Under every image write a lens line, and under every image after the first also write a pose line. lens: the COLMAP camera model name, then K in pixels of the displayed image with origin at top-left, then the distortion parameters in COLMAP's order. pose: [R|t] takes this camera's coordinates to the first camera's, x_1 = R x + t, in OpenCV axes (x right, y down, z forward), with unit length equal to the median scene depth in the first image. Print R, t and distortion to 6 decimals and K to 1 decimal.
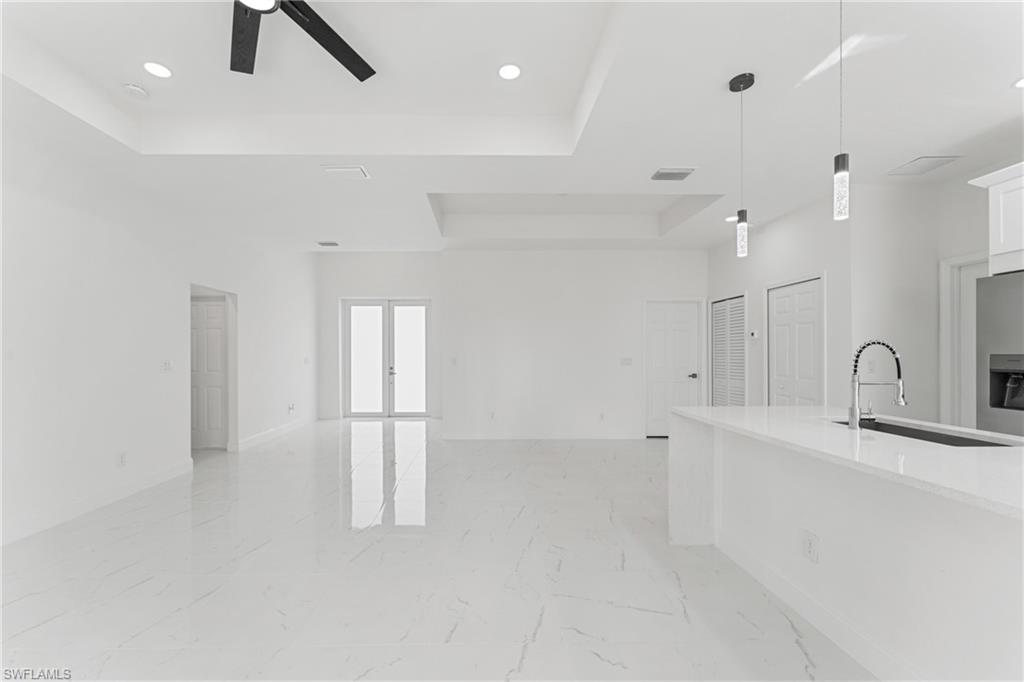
lens RADIAL K [[413.3, 0, 490.8], [0, 413.3, 348.8], [0, 0, 1]] dist [0.006059, -0.000996]
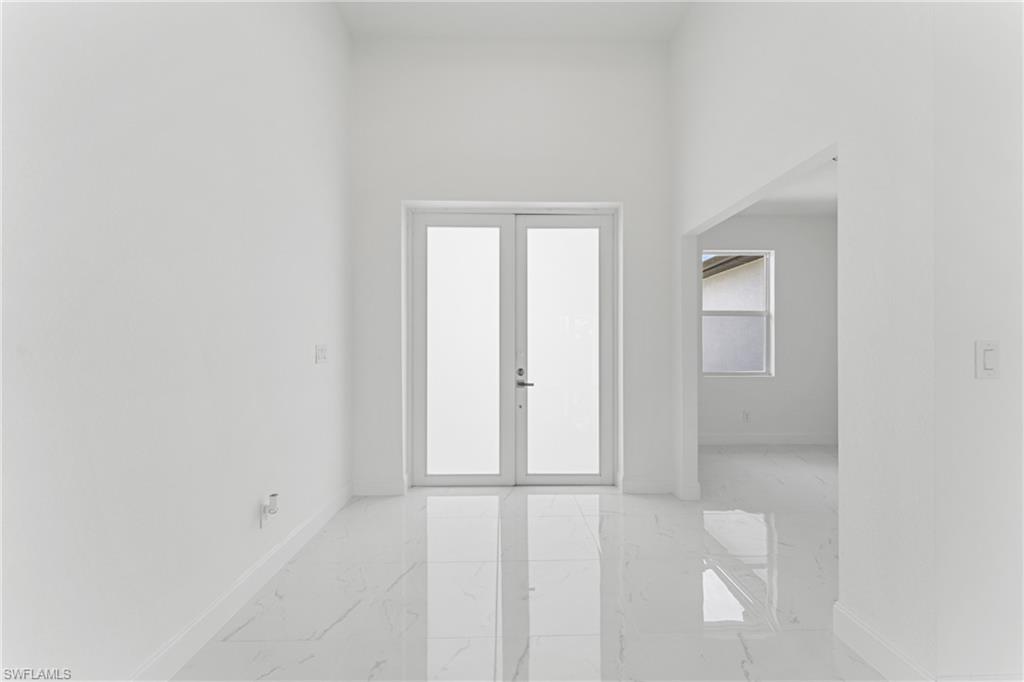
lens RADIAL K [[413.3, 0, 531.9], [0, 413.3, 314.3], [0, 0, 1]] dist [0.006059, -0.000996]
pose [[0.999953, 0.004962, 0.008311, -0.314557], [-0.004988, 0.999983, 0.003122, -0.019455], [-0.008295, -0.003163, 0.999961, 0.770030]]
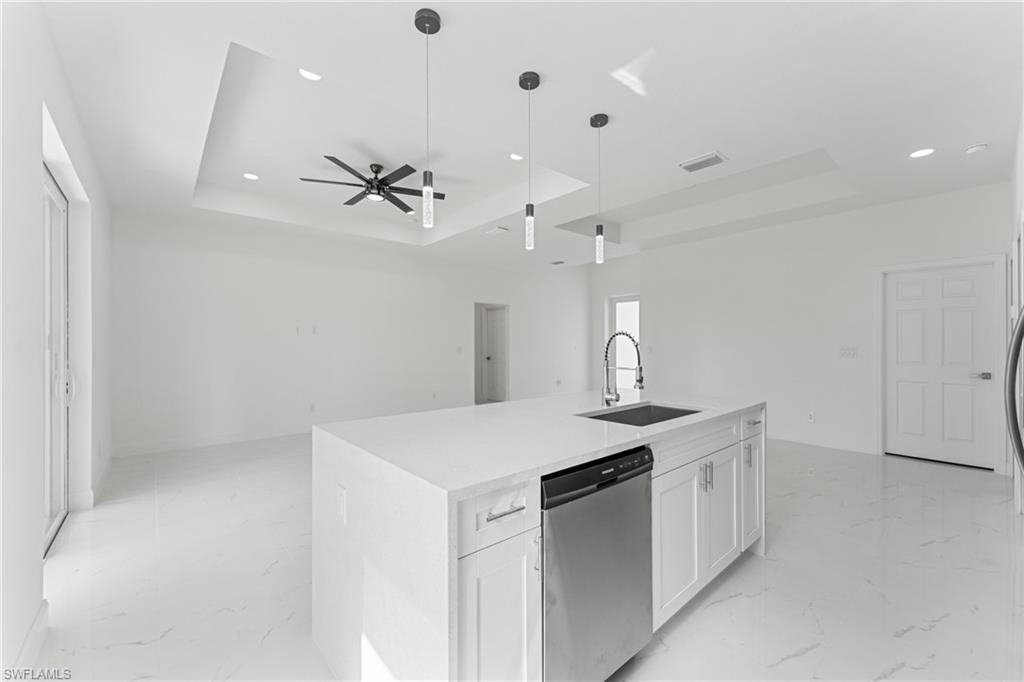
lens RADIAL K [[413.3, 0, 512.4], [0, 413.3, 338.1], [0, 0, 1]] dist [0.006059, -0.000996]
pose [[0.641573, -0.009503, -0.767003, 0.517175], [0.010630, 0.999937, -0.003498, -0.000182], [0.766988, -0.005909, 0.641634, 0.006584]]
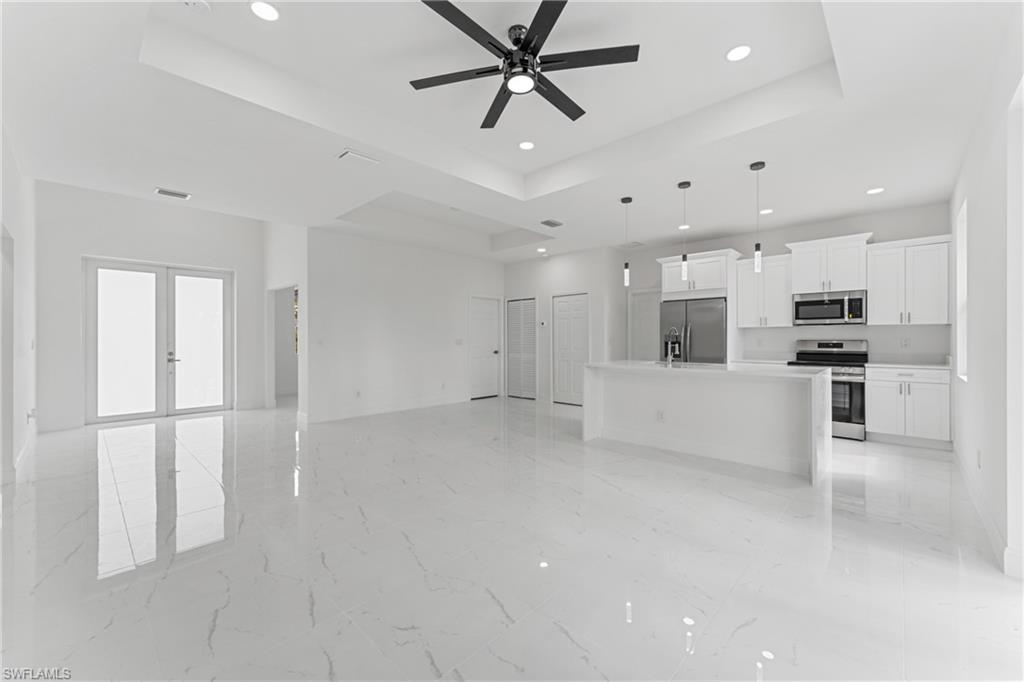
lens RADIAL K [[413.3, 0, 512.6], [0, 413.3, 338.4], [0, 0, 1]] dist [0.006059, -0.000996]
pose [[0.703994, 0.002755, 0.710201, -0.463043], [-0.008078, 0.999959, 0.004128, 0.012381], [-0.710160, -0.008643, 0.703987, -0.017849]]
